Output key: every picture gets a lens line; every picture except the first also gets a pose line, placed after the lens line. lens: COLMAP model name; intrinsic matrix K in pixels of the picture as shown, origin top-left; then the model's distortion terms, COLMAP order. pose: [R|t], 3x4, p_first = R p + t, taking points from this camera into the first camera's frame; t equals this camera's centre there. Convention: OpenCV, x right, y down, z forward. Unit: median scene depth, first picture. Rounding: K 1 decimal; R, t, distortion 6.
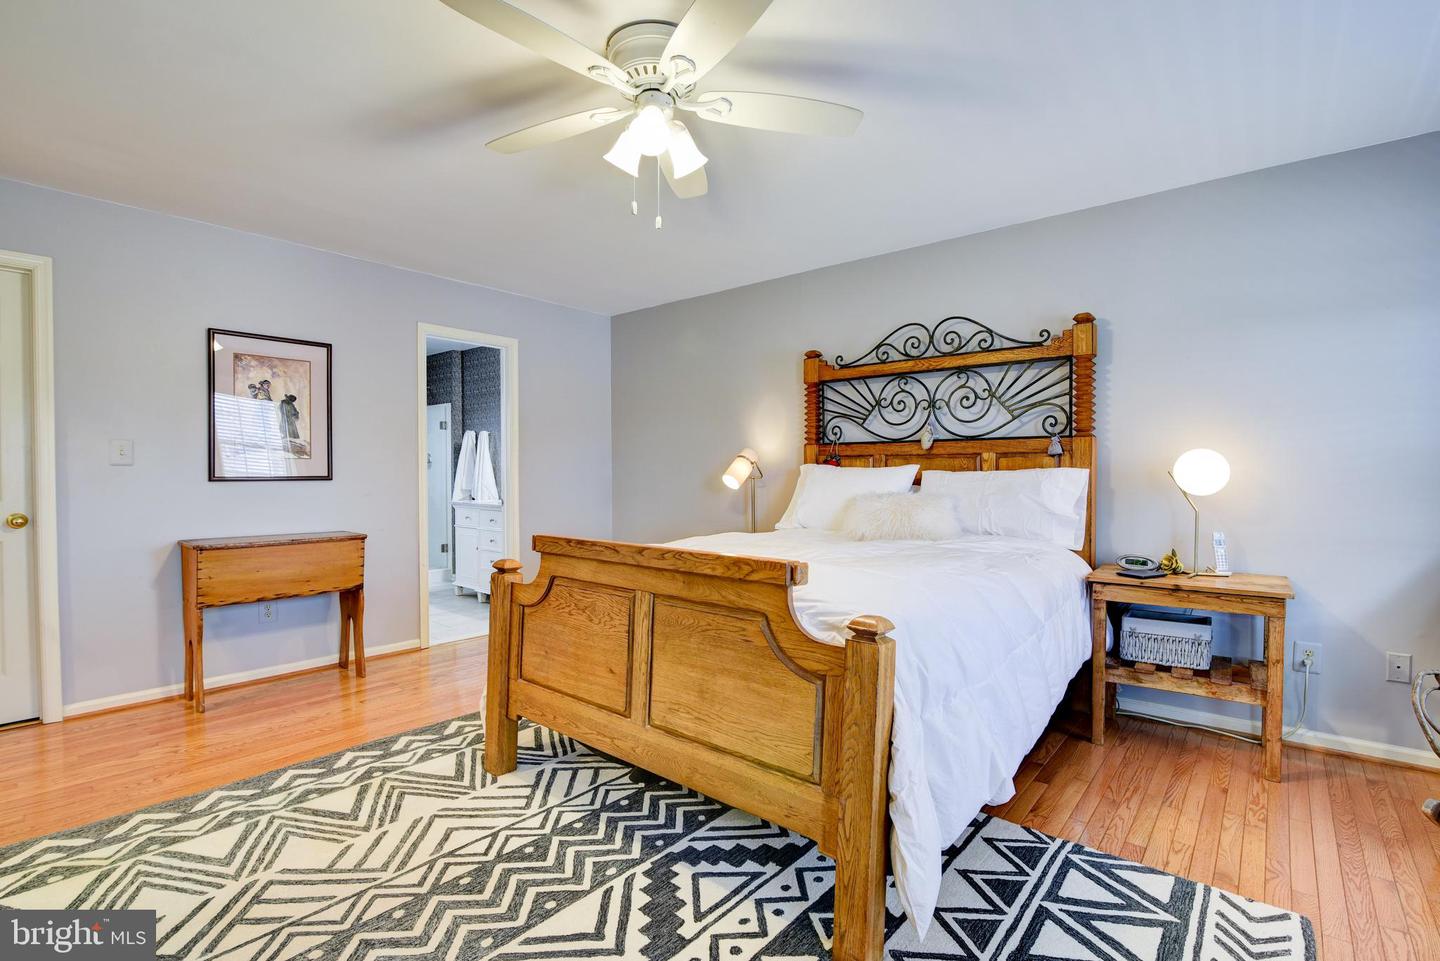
lens RADIAL K [[664.3, 0, 720.6], [0, 664.3, 485.8], [0, 0, 1]] dist [-0.019200, 0.000614]
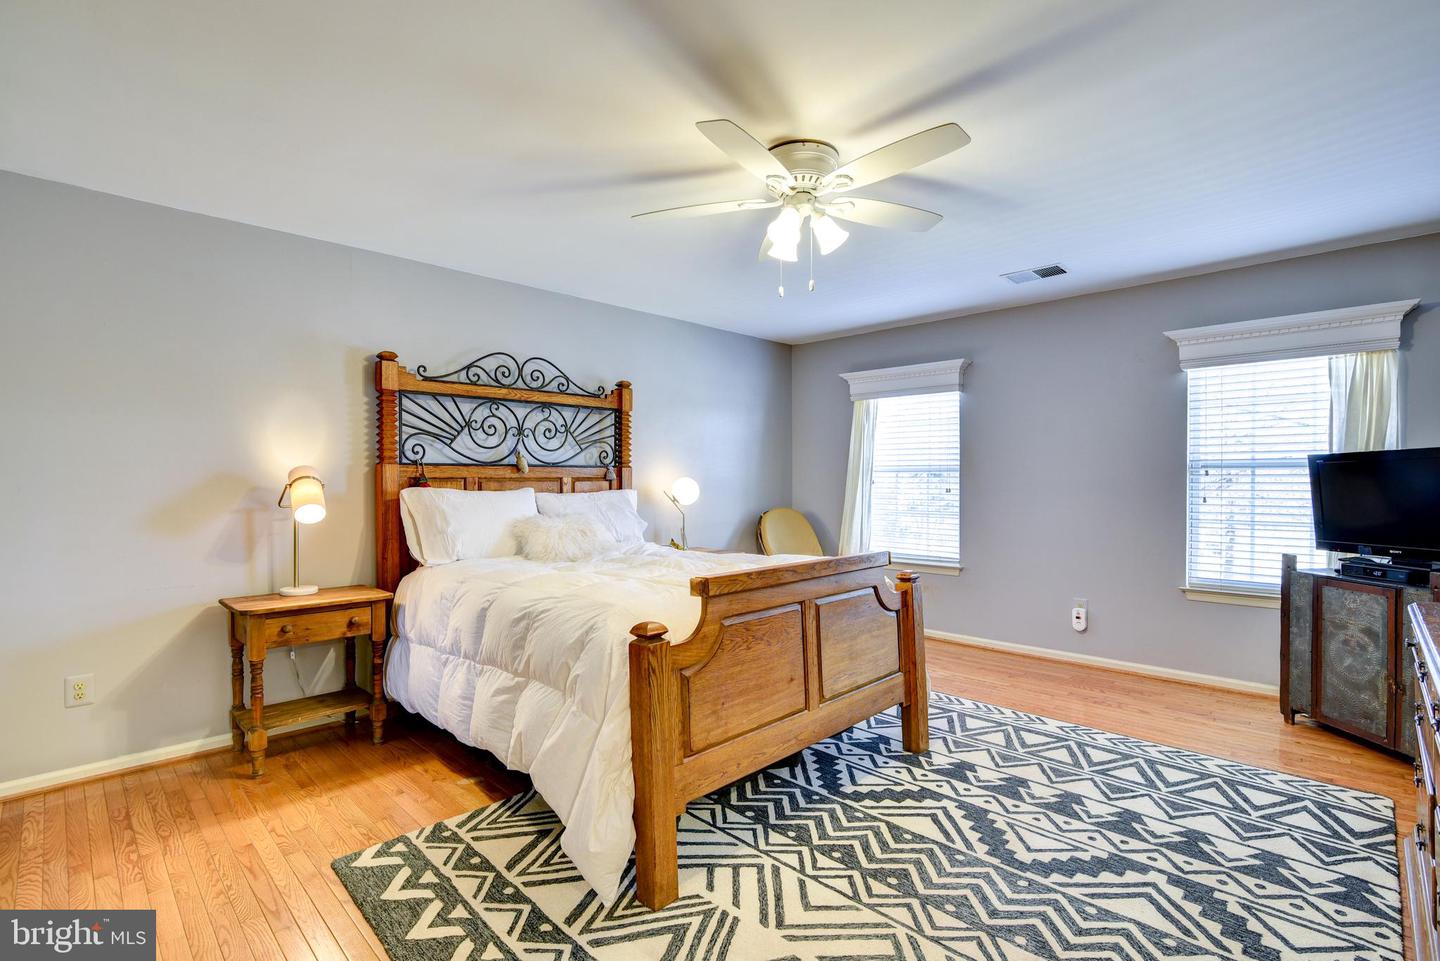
lens RADIAL K [[664.3, 0, 720.6], [0, 664.3, 485.8], [0, 0, 1]] dist [-0.019200, 0.000614]
pose [[0.073902, -0.008126, 0.997232, -0.848375], [0.023973, 0.999692, 0.006370, -0.038320], [-0.996977, 0.023436, 0.074074, 0.675403]]
